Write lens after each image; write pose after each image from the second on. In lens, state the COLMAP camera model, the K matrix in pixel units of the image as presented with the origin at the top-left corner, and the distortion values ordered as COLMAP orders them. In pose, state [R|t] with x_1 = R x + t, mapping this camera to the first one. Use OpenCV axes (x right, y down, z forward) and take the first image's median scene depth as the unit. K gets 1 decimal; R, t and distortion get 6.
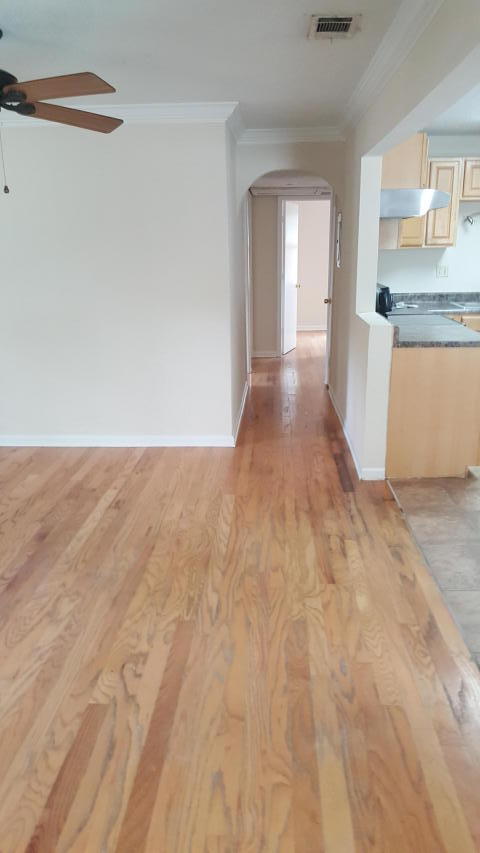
lens RADIAL K [[648.2, 0, 242.0], [0, 648.2, 450.6], [0, 0, 1]] dist [0.006747, -0.000351]
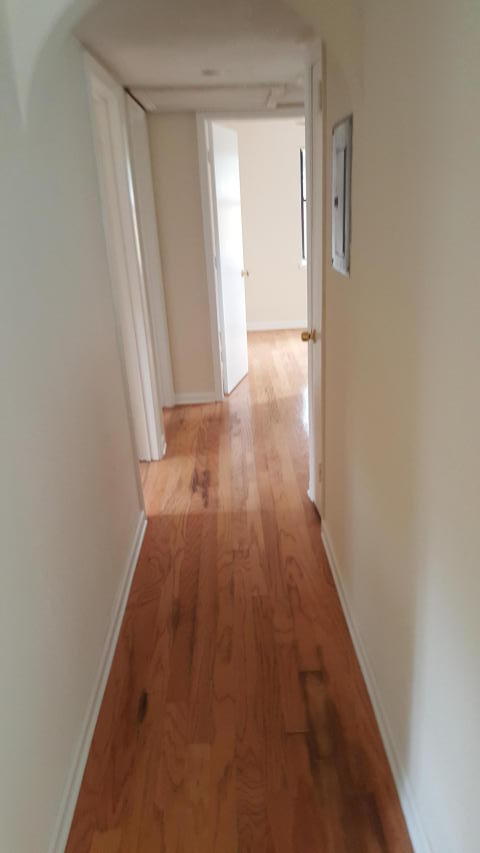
lens RADIAL K [[648.2, 0, 242.0], [0, 648.2, 450.6], [0, 0, 1]] dist [0.006747, -0.000351]
pose [[0.996506, -0.063977, 0.053696, 0.064671], [0.060147, 0.995722, 0.070141, -0.210467], [-0.057954, -0.066666, 0.996091, 0.624907]]
